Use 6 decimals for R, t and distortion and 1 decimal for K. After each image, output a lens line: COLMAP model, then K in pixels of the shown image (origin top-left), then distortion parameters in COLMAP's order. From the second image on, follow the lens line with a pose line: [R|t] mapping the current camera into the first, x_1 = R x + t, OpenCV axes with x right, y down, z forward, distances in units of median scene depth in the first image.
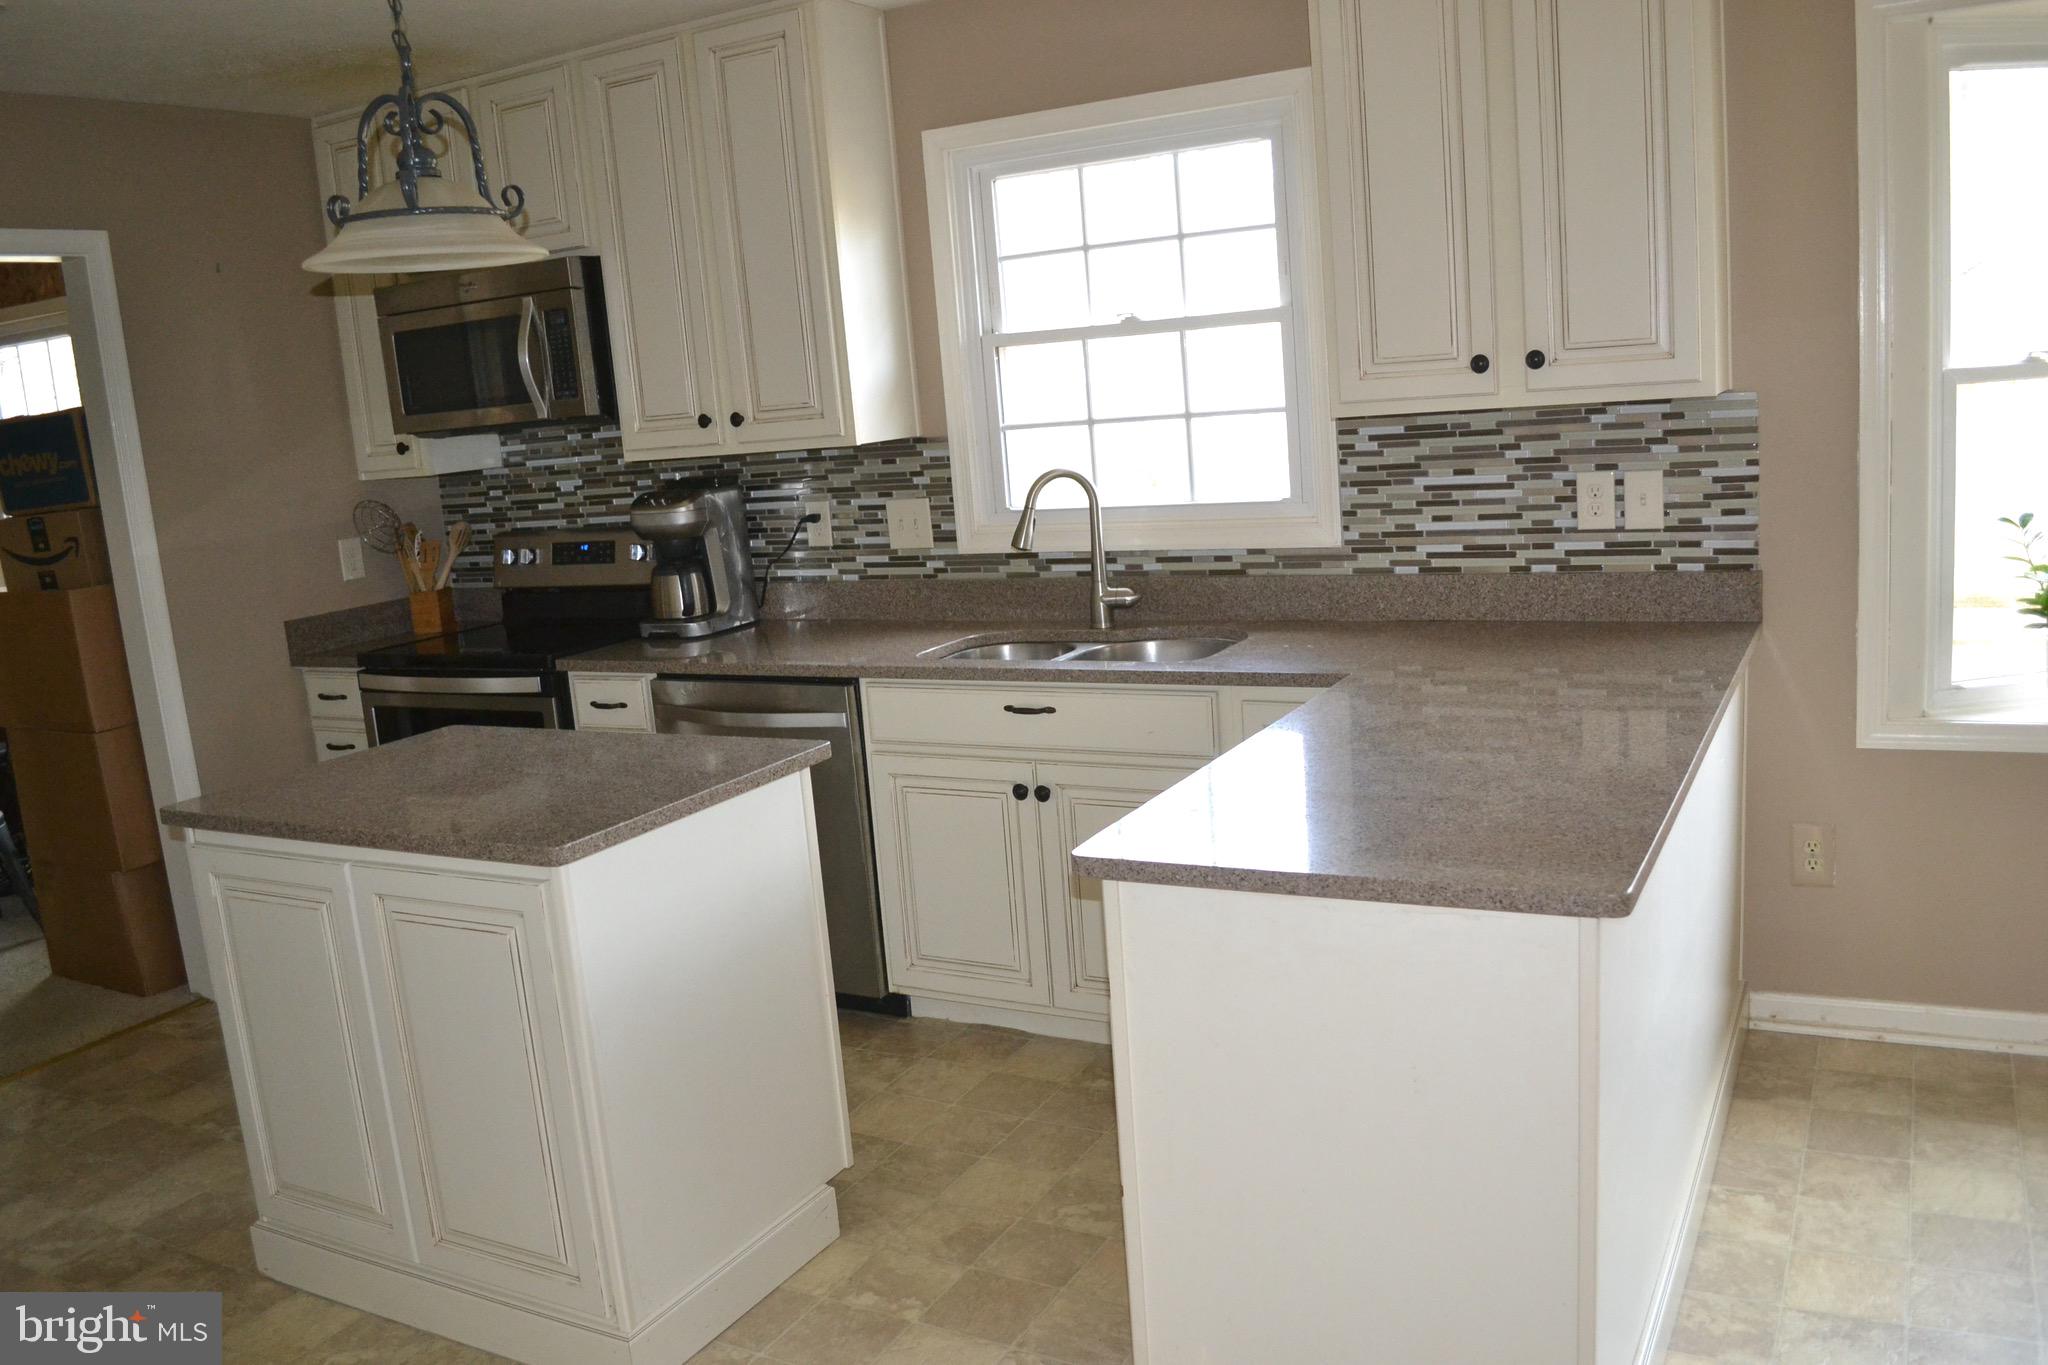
lens RADIAL K [[1630.2, 0, 1019.6], [0, 1630.2, 682.2], [0, 0, 1]] dist [-0.085299, 0.010047]
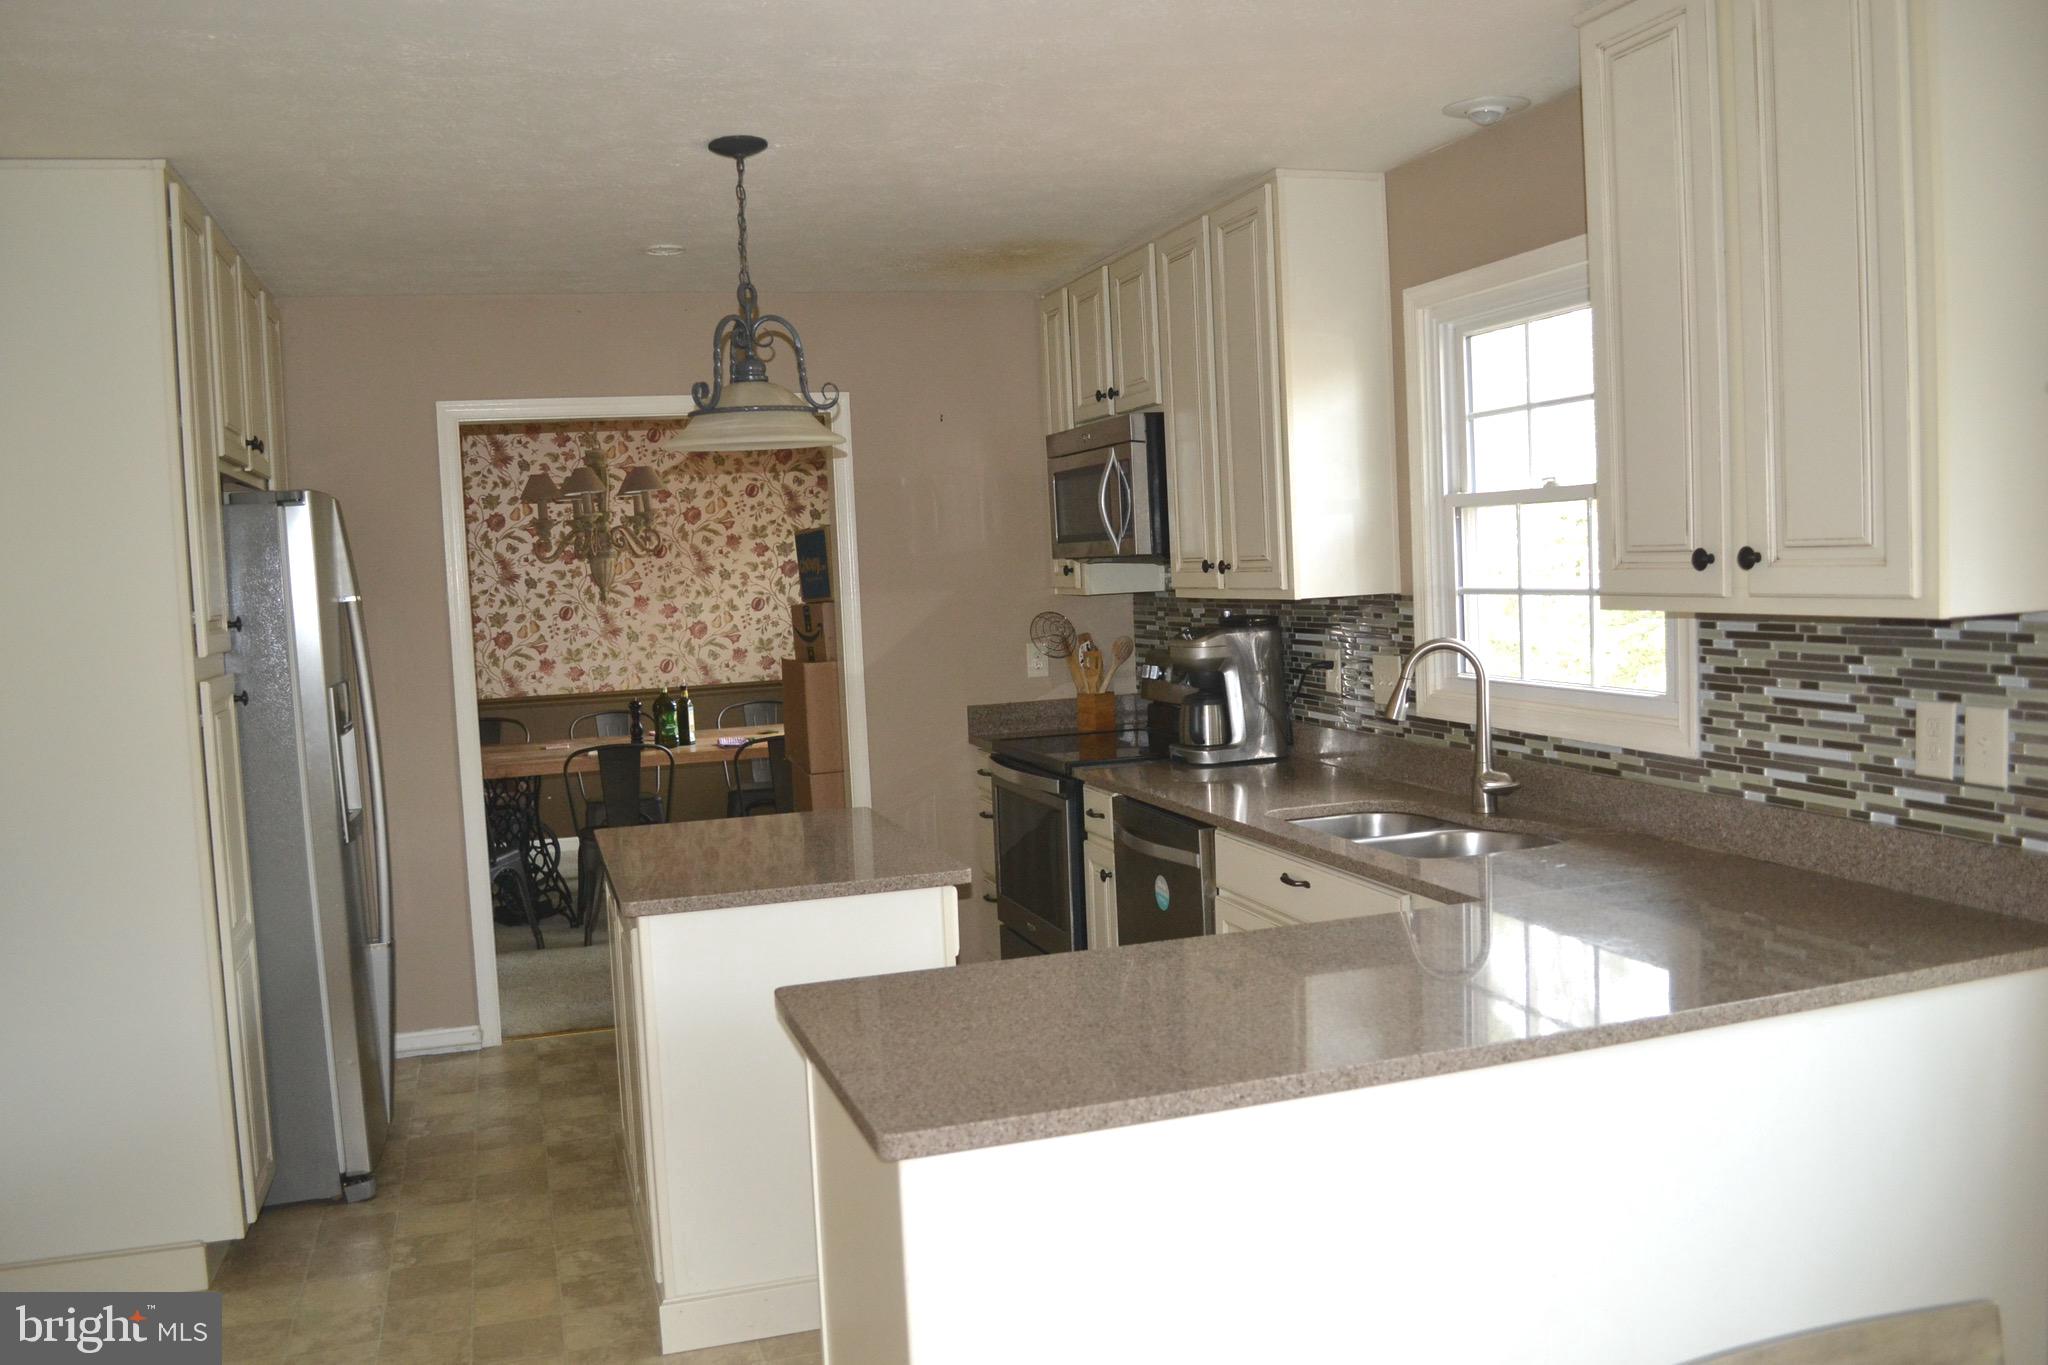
lens RADIAL K [[1630.2, 0, 1016.9], [0, 1630.2, 683.5], [0, 0, 1]] dist [-0.085299, 0.010047]
pose [[0.729618, 0.100758, -0.676391, 0.510000], [-0.138892, 0.990305, -0.002301, -0.071953], [0.669602, 0.095624, 0.736539, 0.142308]]
